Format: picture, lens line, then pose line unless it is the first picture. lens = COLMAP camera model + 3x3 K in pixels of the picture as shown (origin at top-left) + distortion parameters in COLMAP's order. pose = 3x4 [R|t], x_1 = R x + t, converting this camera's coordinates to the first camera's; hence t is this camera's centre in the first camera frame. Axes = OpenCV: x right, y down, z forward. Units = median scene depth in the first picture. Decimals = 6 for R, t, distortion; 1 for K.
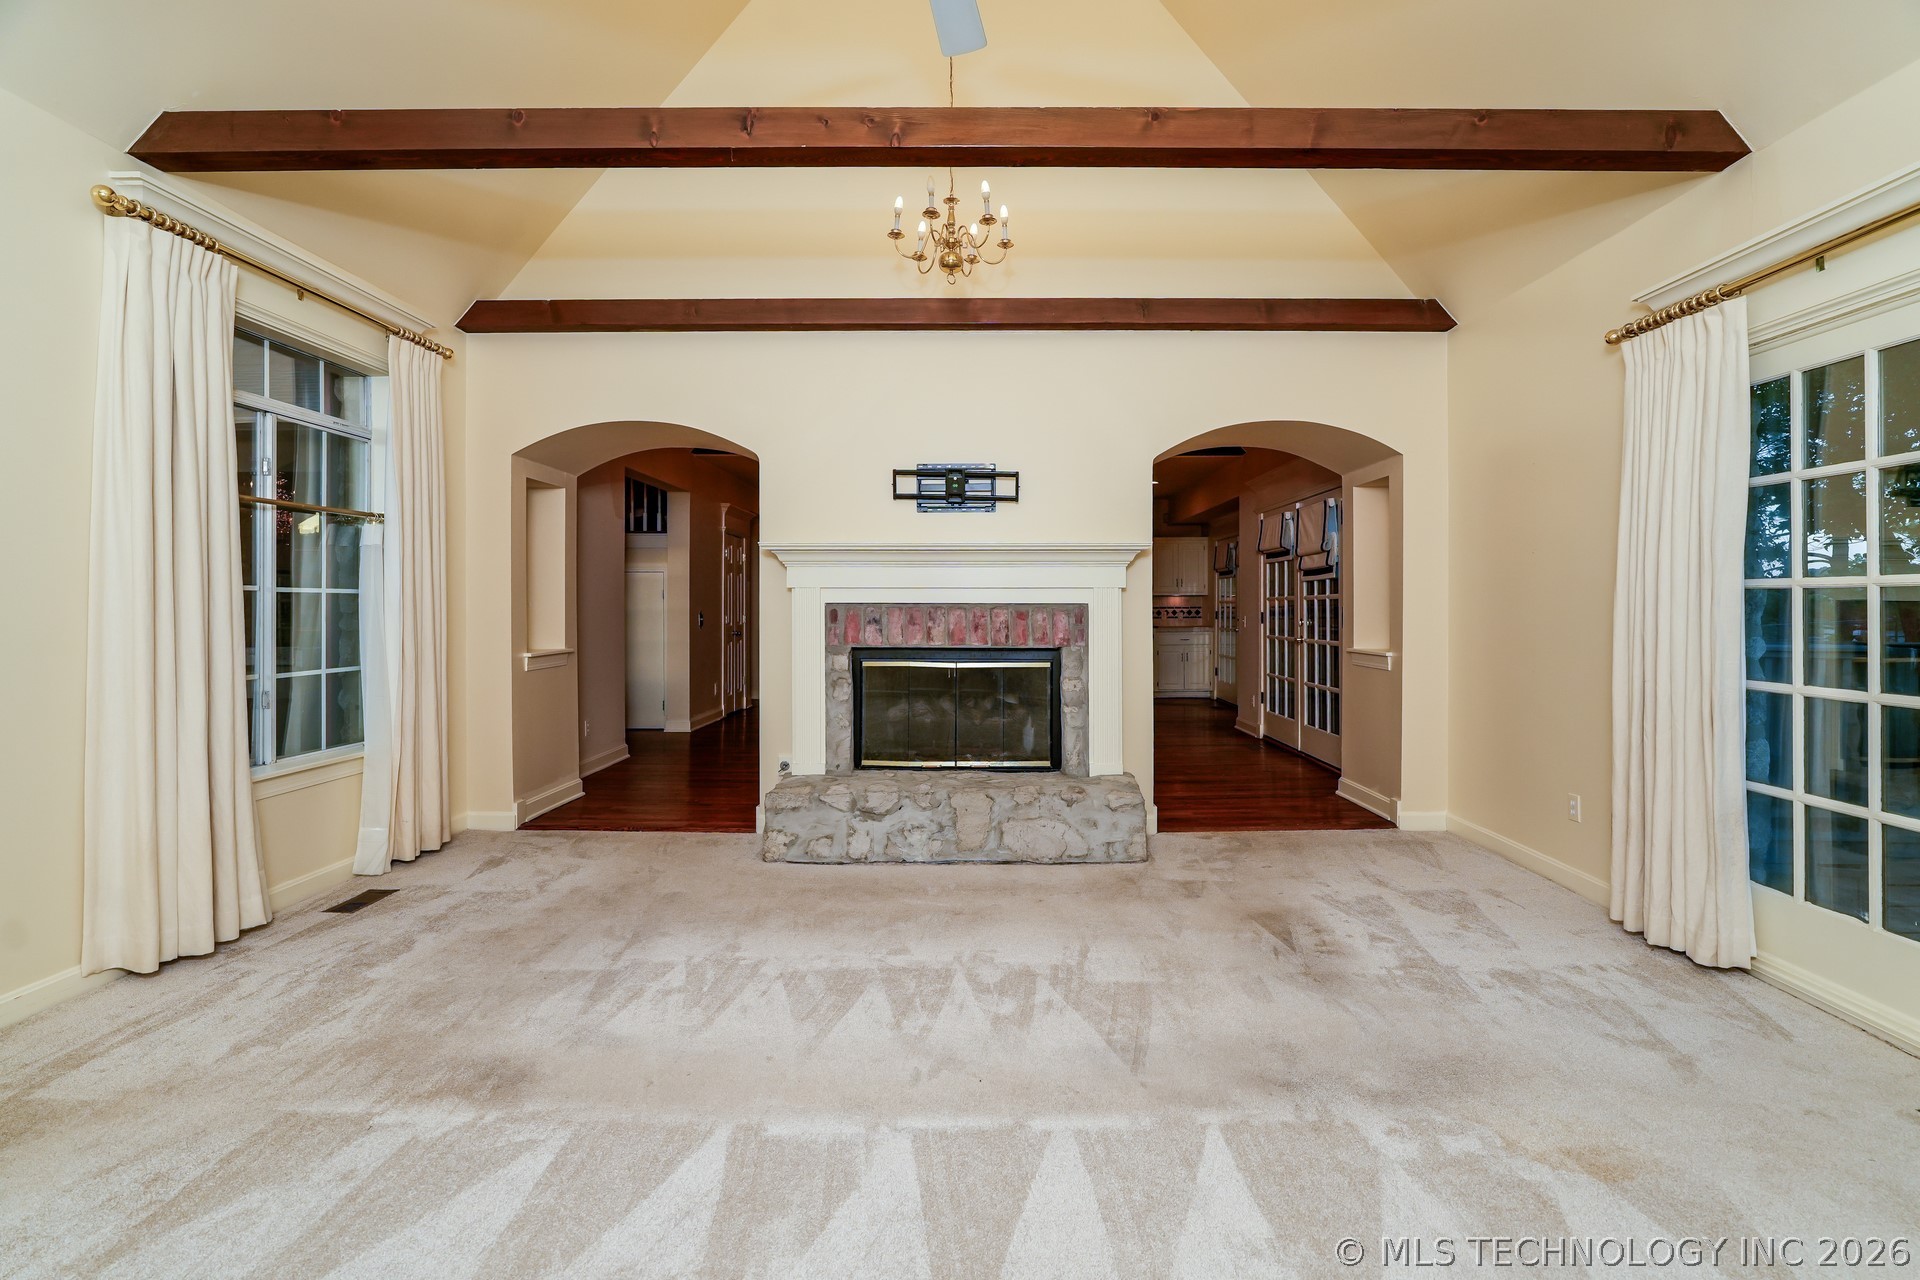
lens RADIAL K [[875.7, 0, 984.7], [0, 875.7, 613.9], [0, 0, 1]] dist [-0.011133, 0.004754]
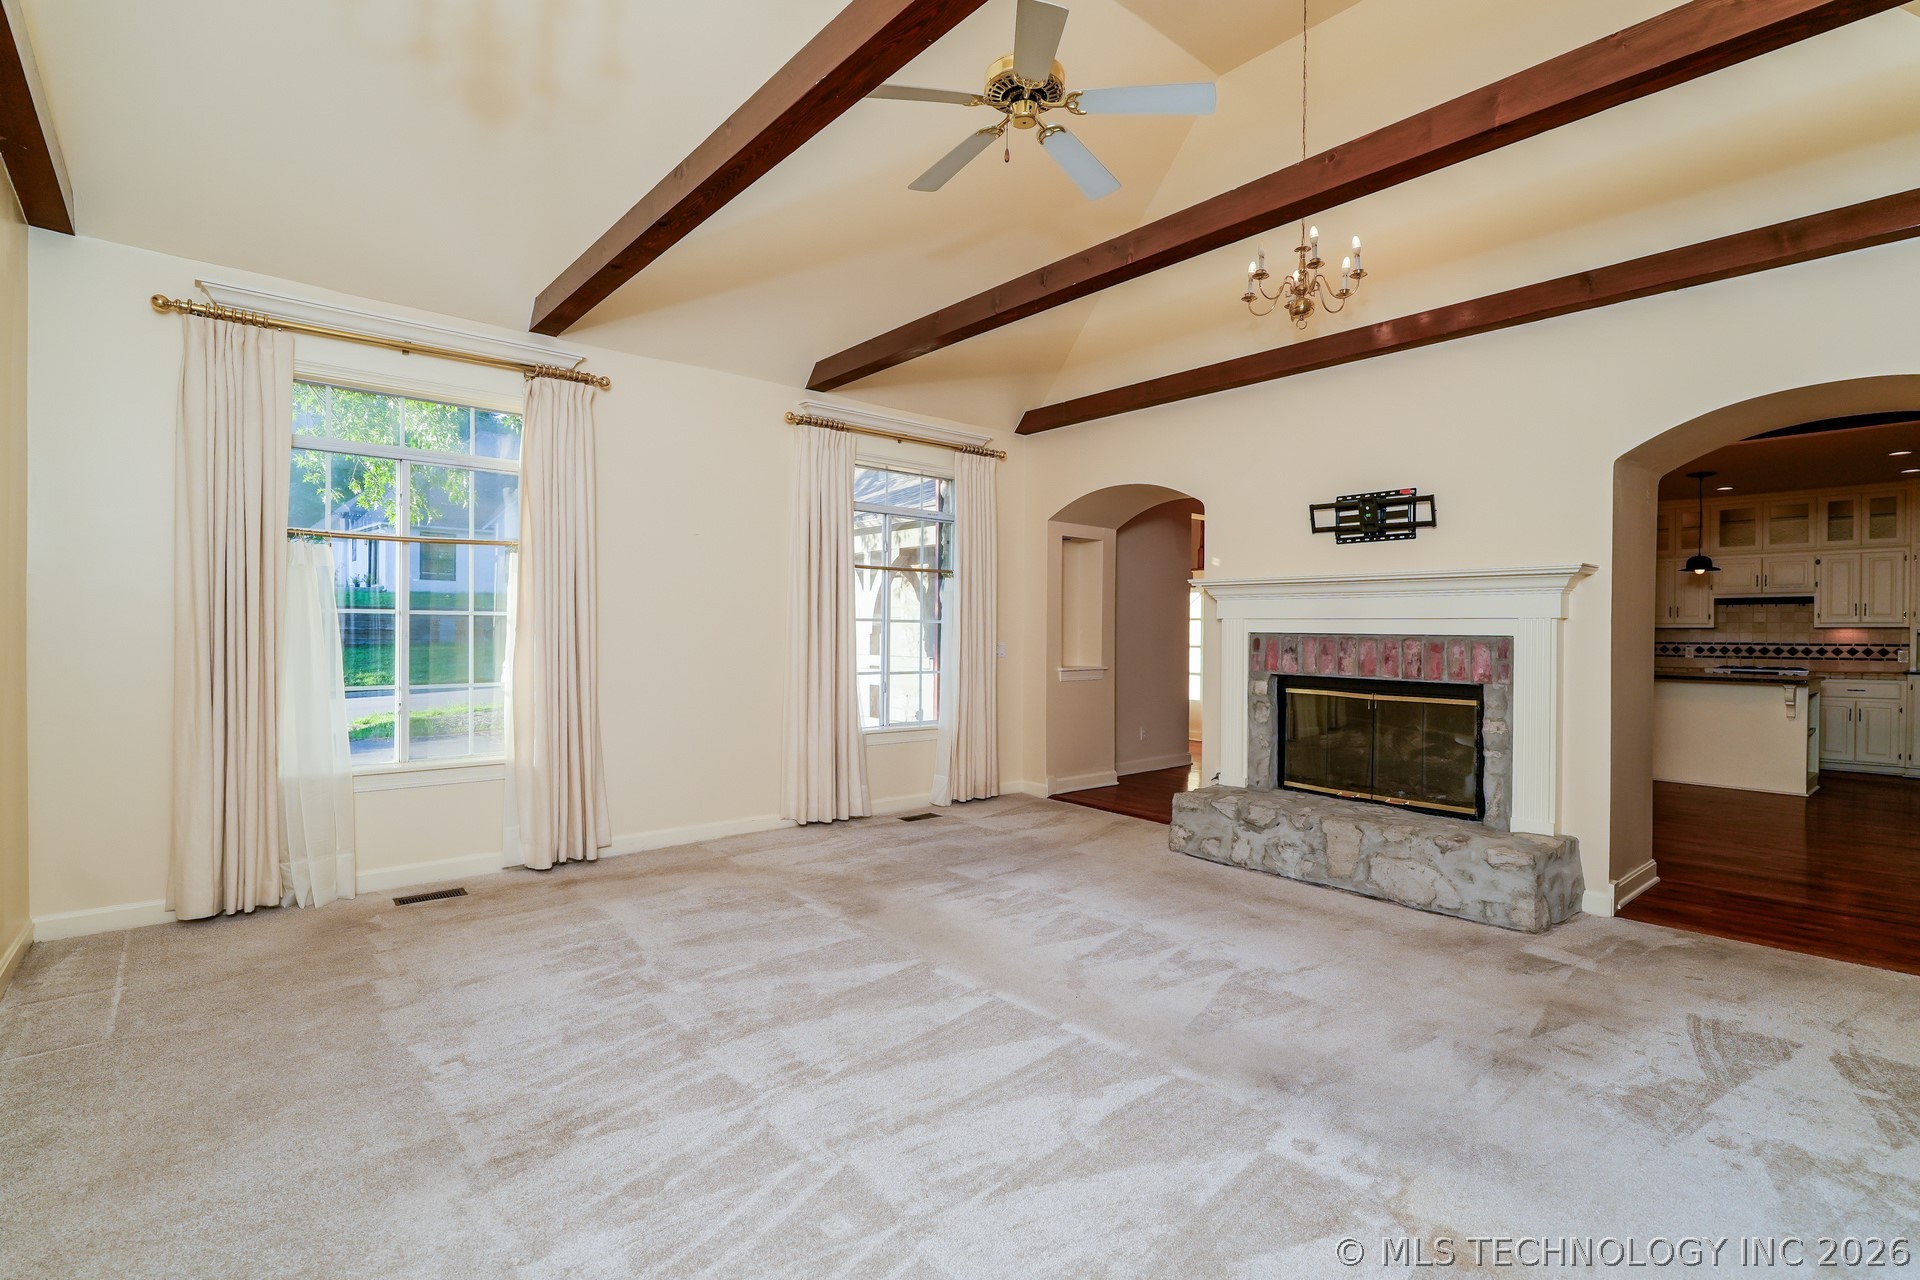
lens RADIAL K [[875.7, 0, 959.5], [0, 875.7, 653.2], [0, 0, 1]] dist [-0.011133, 0.004754]
pose [[0.662284, 0.027348, -0.748754, 0.450256], [-0.018362, 0.999626, 0.020270, -0.002401], [0.749028, 0.000324, 0.662538, -0.000443]]
